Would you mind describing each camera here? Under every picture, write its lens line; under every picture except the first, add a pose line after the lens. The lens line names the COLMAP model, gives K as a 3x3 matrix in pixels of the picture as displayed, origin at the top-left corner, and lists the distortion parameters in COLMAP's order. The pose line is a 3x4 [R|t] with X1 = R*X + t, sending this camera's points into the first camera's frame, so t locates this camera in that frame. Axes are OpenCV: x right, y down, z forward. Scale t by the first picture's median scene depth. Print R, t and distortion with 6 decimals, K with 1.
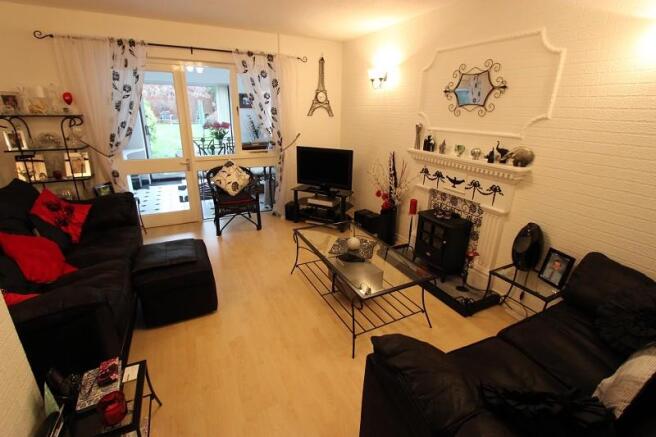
lens RADIAL K [[302.9, 0, 330.0], [0, 302.9, 211.2], [0, 0, 1]] dist [-0.001996, -0.000359]
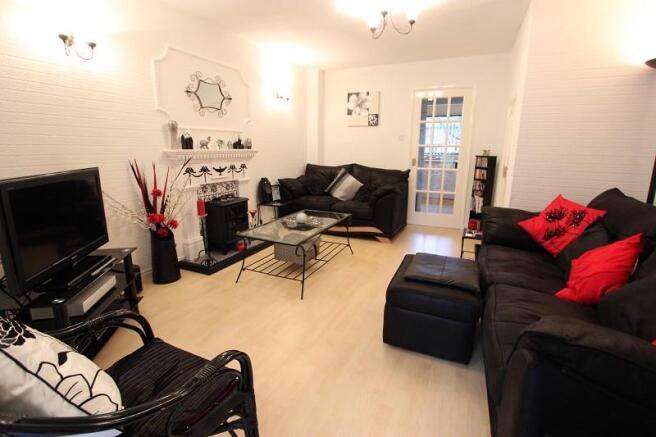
lens RADIAL K [[302.9, 0, 330.0], [0, 302.9, 211.2], [0, 0, 1]] dist [-0.001996, -0.000359]
pose [[-0.615846, -0.197807, 0.762631, -0.825045], [0.227299, 0.882205, 0.412371, -0.356965], [-0.754367, 0.427302, -0.498341, 1.354947]]
